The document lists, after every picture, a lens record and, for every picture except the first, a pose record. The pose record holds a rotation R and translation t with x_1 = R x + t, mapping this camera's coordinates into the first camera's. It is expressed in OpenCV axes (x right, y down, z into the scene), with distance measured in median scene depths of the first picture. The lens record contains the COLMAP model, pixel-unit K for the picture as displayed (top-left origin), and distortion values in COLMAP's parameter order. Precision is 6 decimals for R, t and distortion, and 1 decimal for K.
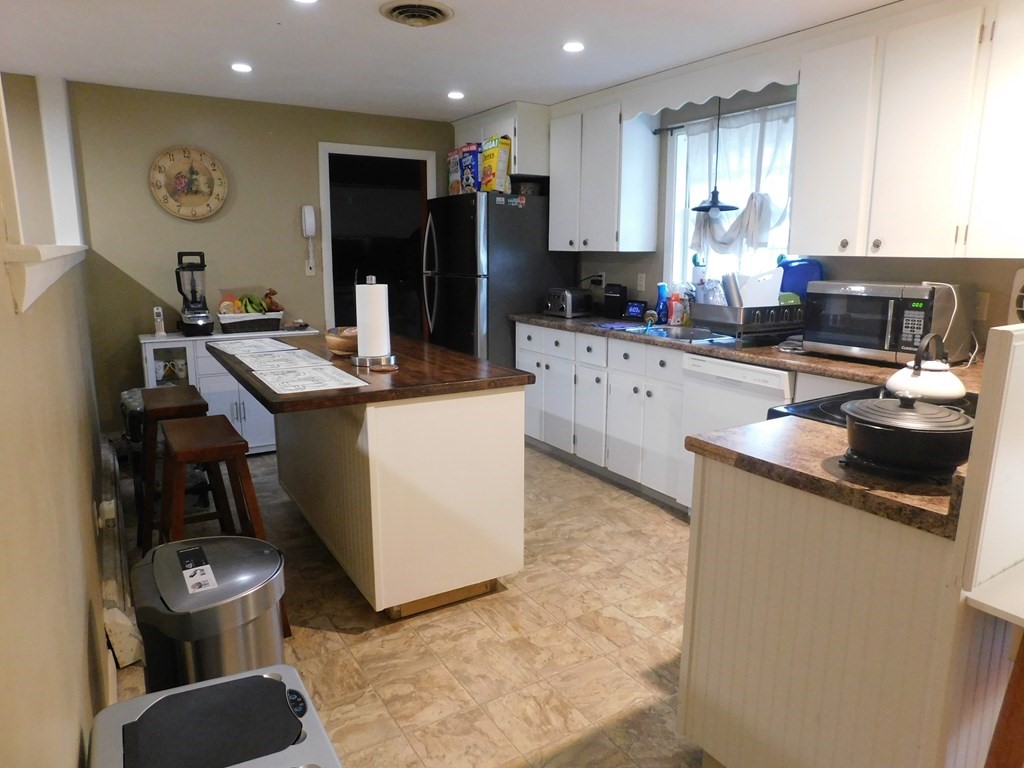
lens RADIAL K [[668.9, 0, 517.8], [0, 668.9, 376.6], [0, 0, 1]] dist [-0.065554, 0.048757]
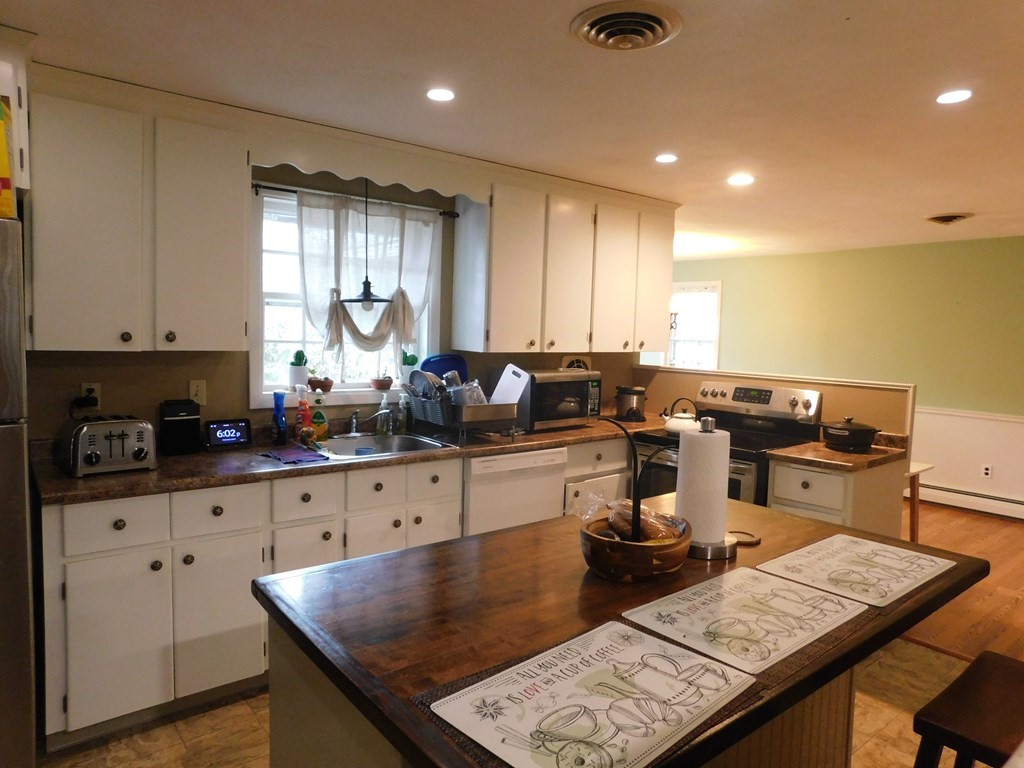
lens RADIAL K [[668.9, 0, 517.8], [0, 668.9, 376.6], [0, 0, 1]] dist [-0.065554, 0.048757]
pose [[-0.120422, -0.072836, 0.990047, -0.544316], [0.162108, 0.982475, 0.091997, -0.180192], [-0.979398, 0.171573, -0.106504, 0.811420]]
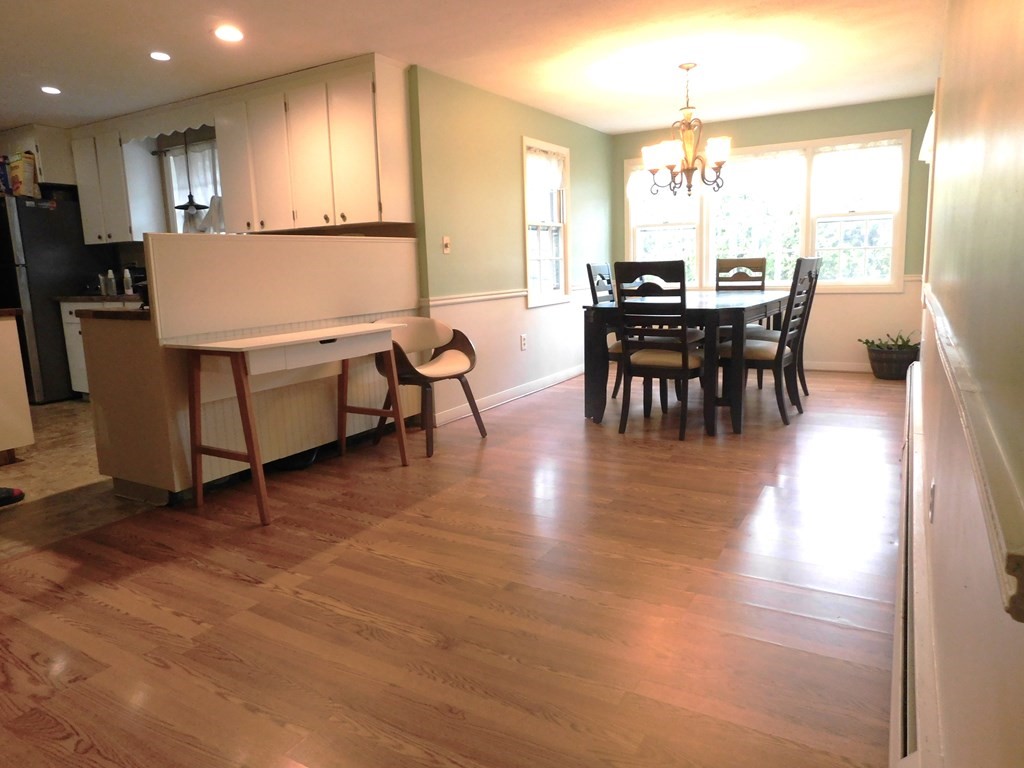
lens RADIAL K [[668.9, 0, 517.8], [0, 668.9, 376.6], [0, 0, 1]] dist [-0.065554, 0.048757]
pose [[0.885763, -0.104709, 0.452172, 0.211005], [0.116738, 0.993162, 0.001306, 0.172504], [-0.449216, 0.051629, 0.891930, -0.515735]]
